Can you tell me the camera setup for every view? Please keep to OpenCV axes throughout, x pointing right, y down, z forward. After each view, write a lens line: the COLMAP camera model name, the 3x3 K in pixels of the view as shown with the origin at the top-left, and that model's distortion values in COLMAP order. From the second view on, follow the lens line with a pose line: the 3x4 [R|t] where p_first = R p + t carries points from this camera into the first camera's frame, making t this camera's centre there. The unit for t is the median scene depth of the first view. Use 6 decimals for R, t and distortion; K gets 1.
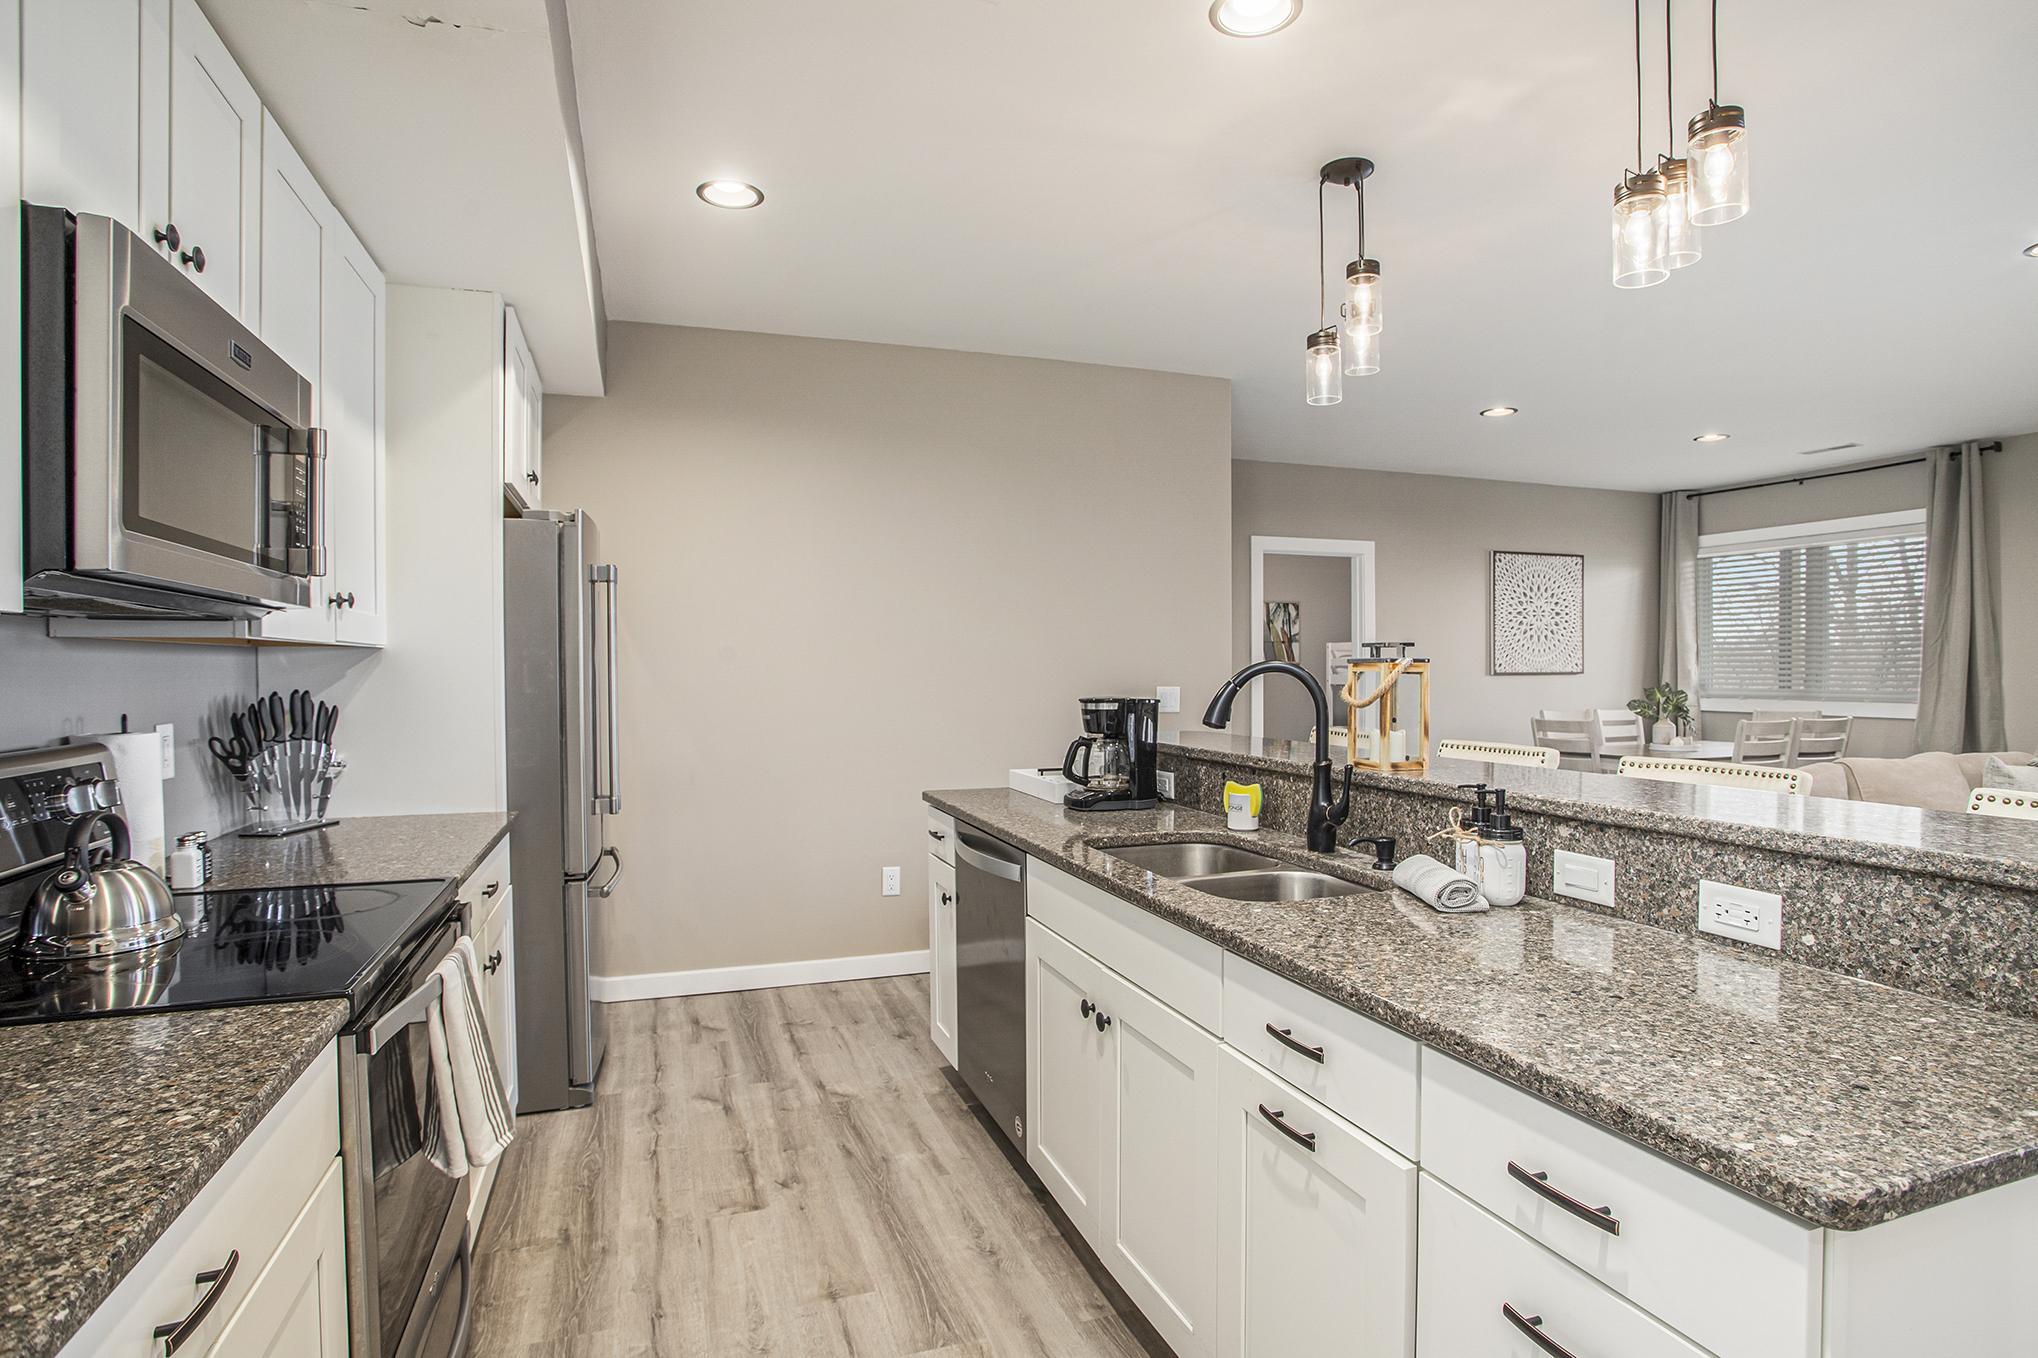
lens RADIAL K [[1127.7, 0, 1019.0], [0, 1127.7, 679.0], [0, 0, 1]] dist [-0.002512, -0.000088]
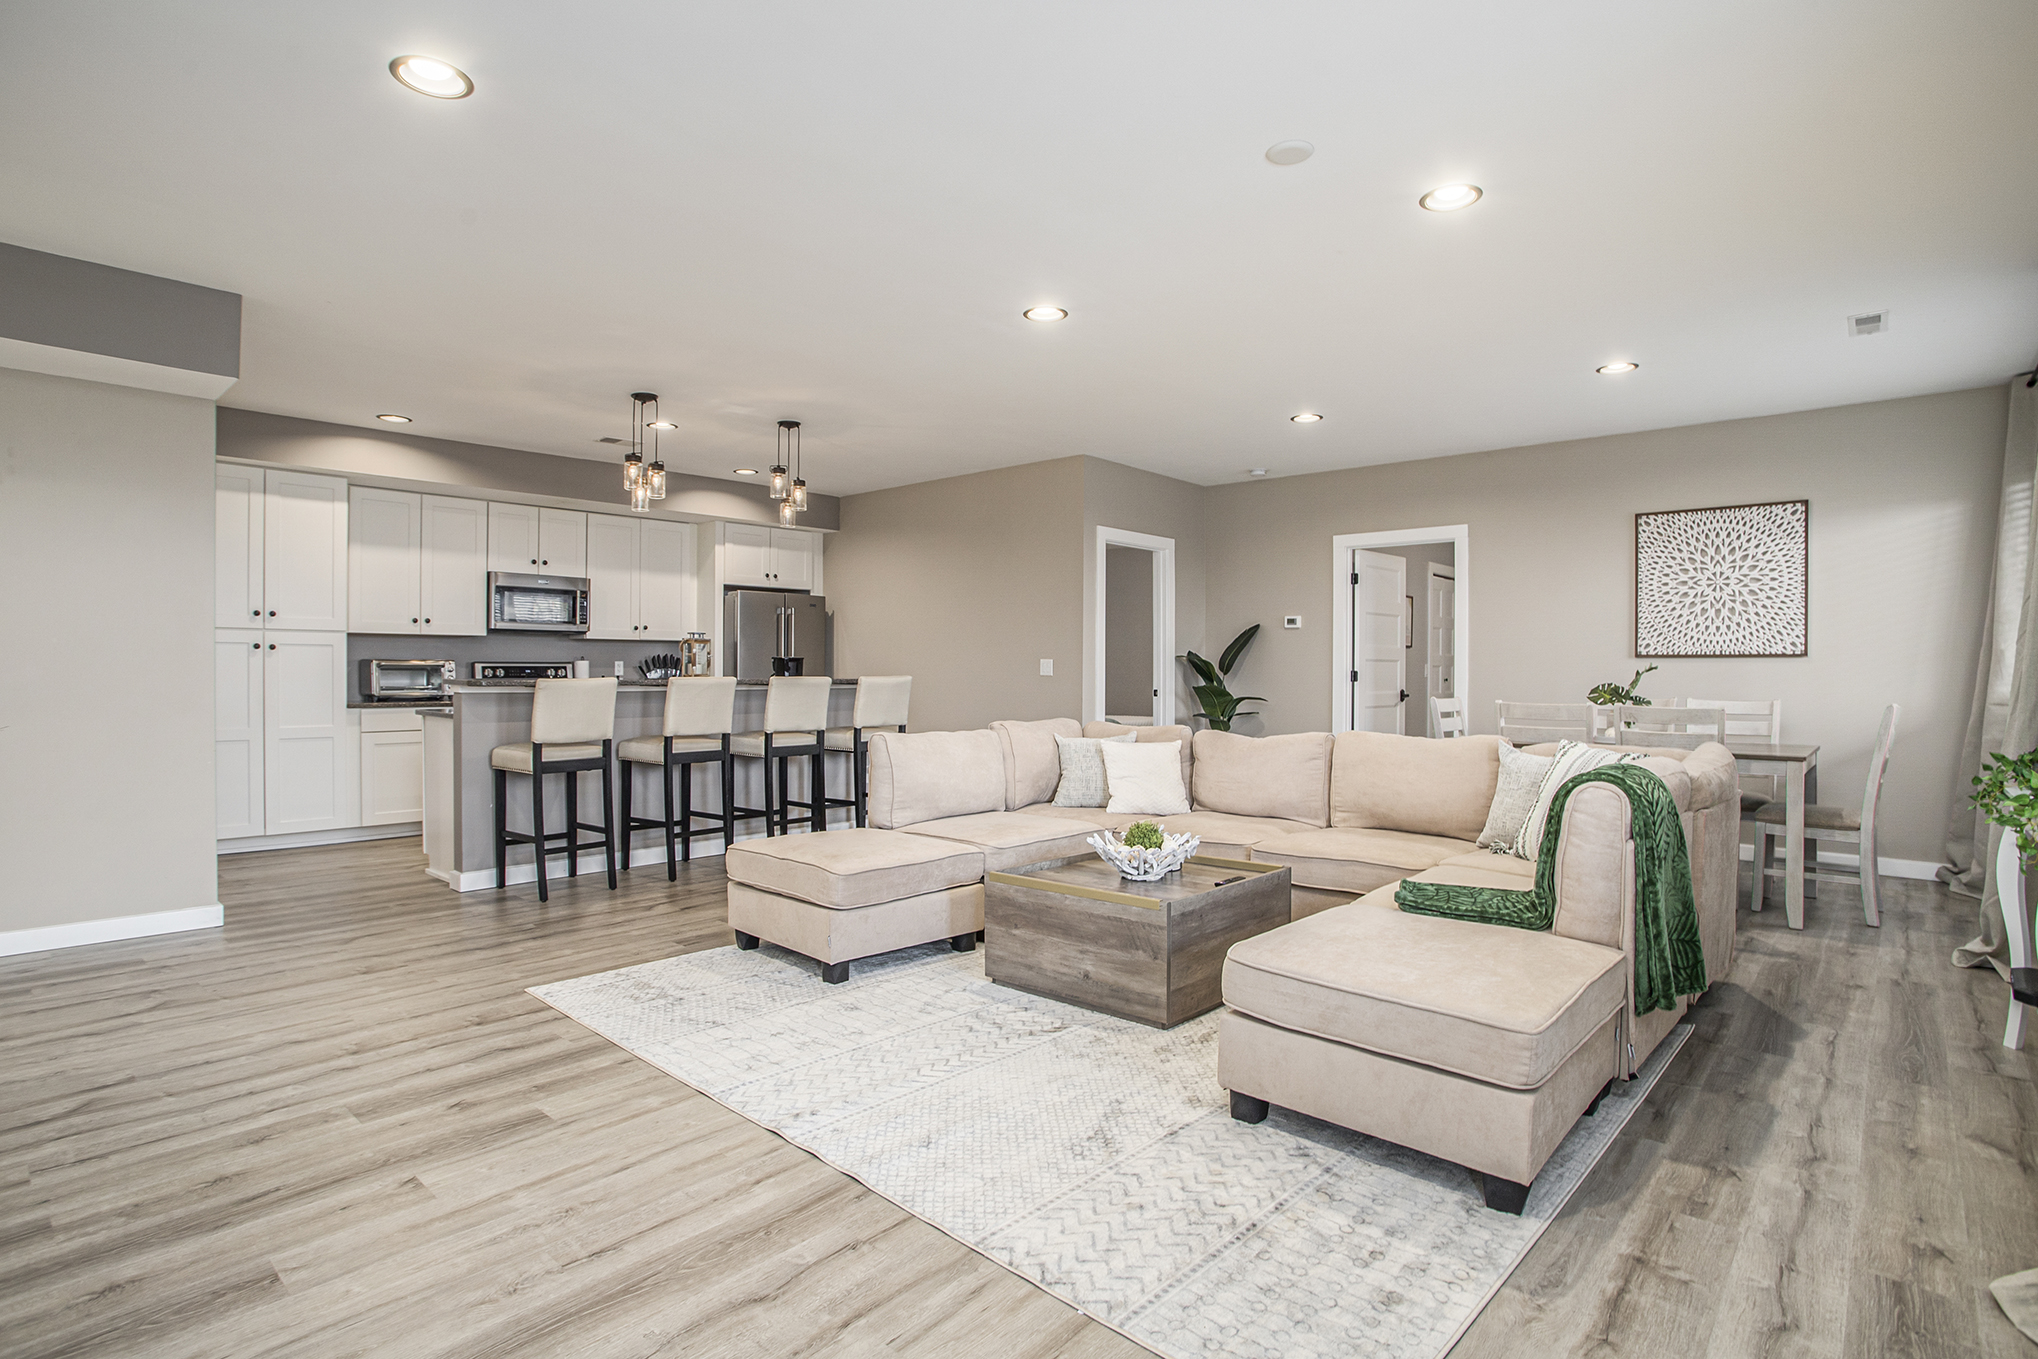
lens RADIAL K [[1053.8, 0, 1030.4], [0, 1053.8, 667.2], [0, 0, 1]] dist [-0.074842, 0.033364]
pose [[0.438091, 0.001607, -0.898929, 0.887013], [-0.005973, 0.999982, -0.001123, 0.006556], [0.898911, 0.005861, 0.438093, 0.232065]]
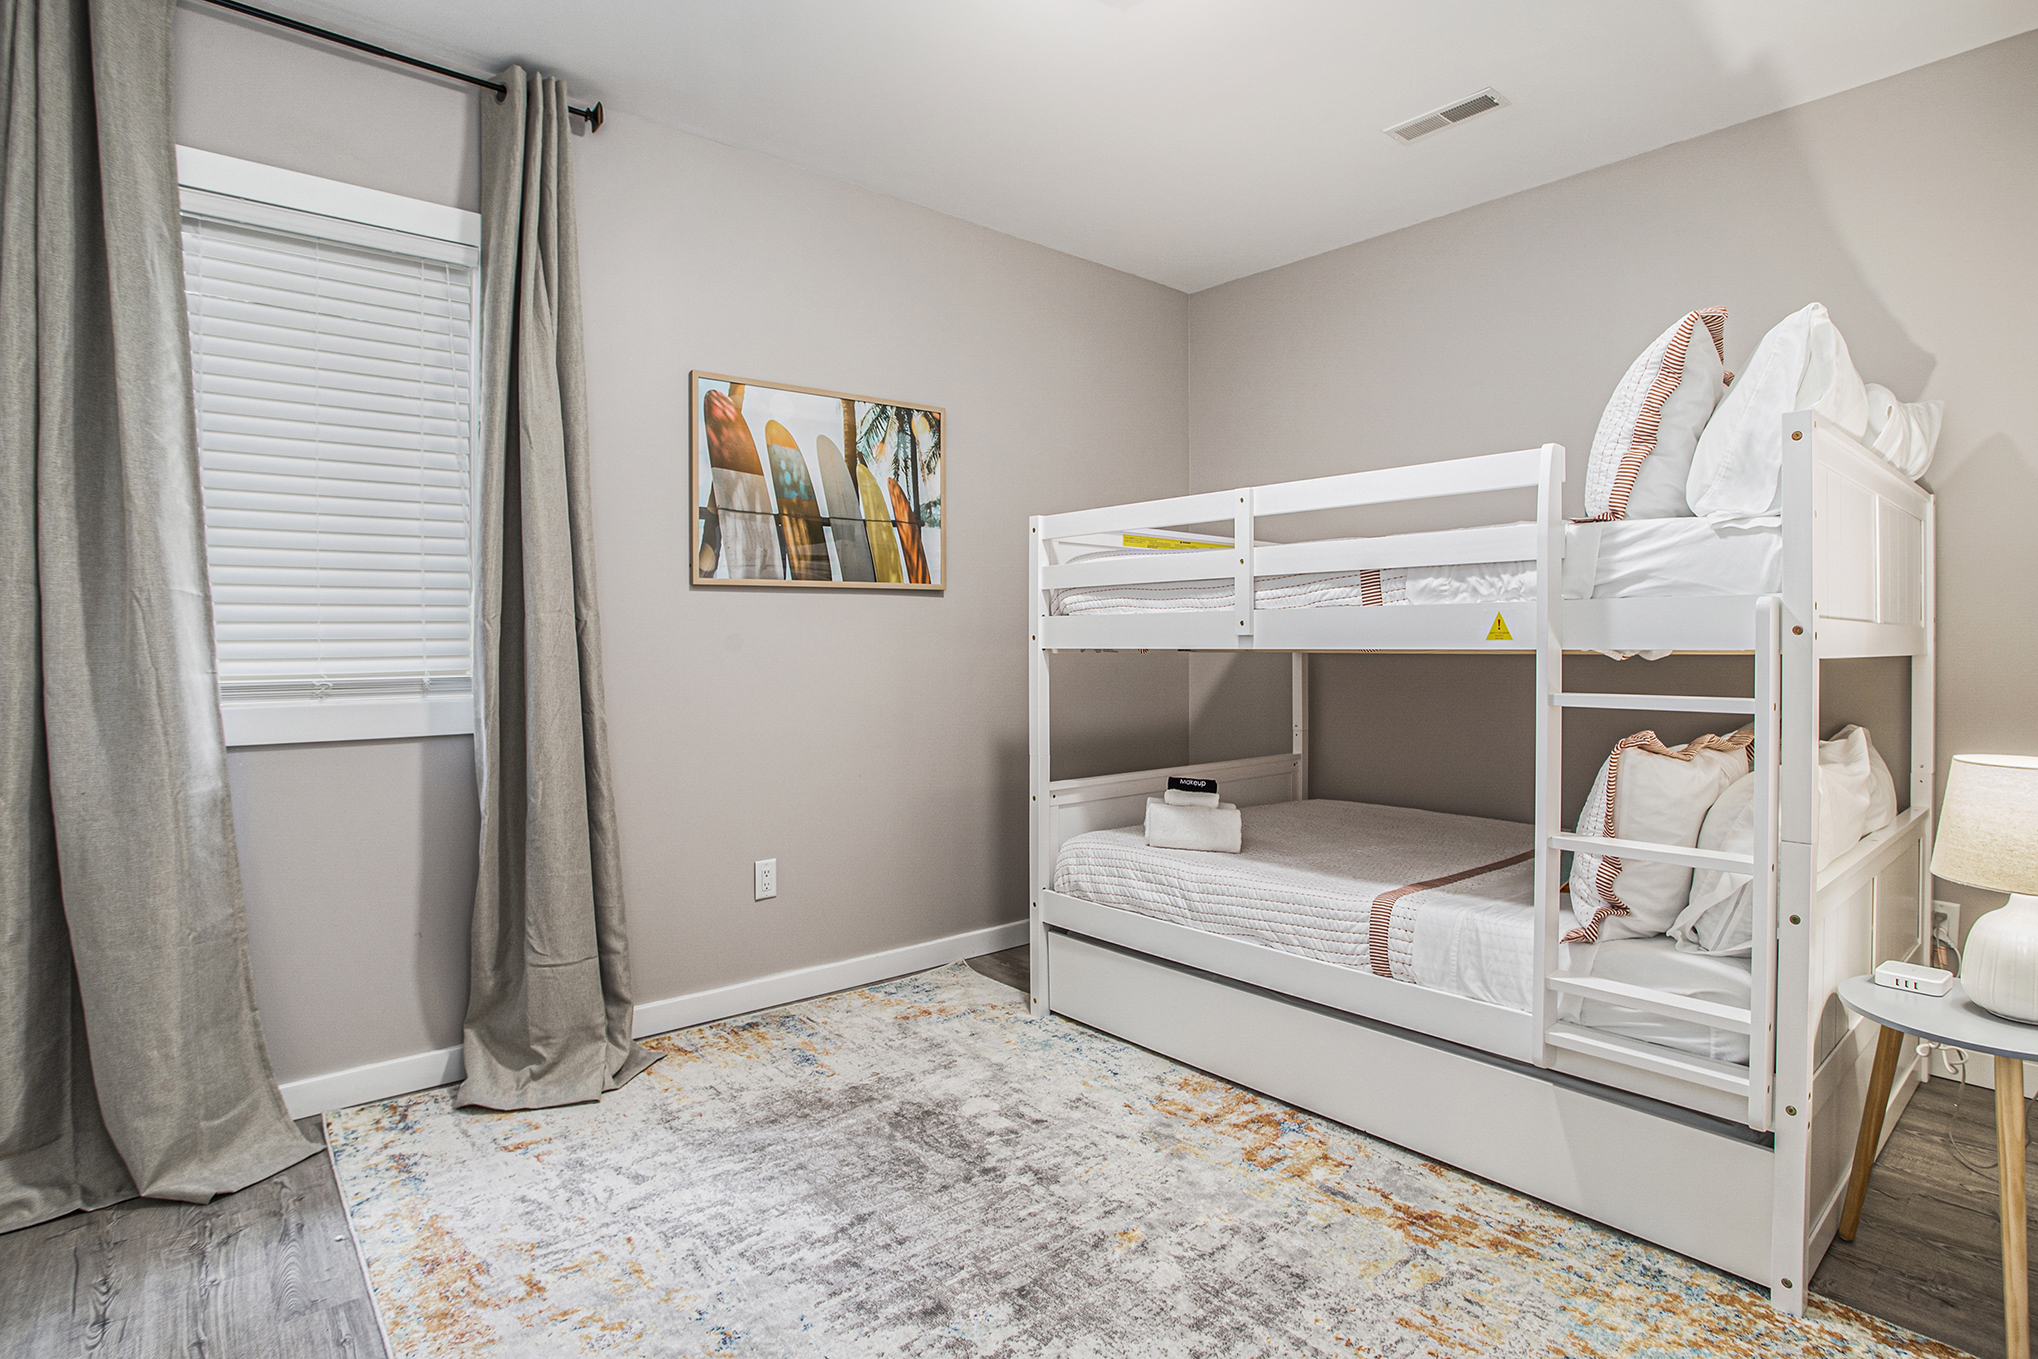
lens RADIAL K [[1053.8, 0, 1030.4], [0, 1053.8, 667.2], [0, 0, 1]] dist [-0.074842, 0.033364]
pose [[0.935945, -0.008394, 0.352046, 0.217530], [0.003989, 0.999904, 0.013235, 0.008675], [-0.352124, -0.010983, 0.935889, 0.935629]]
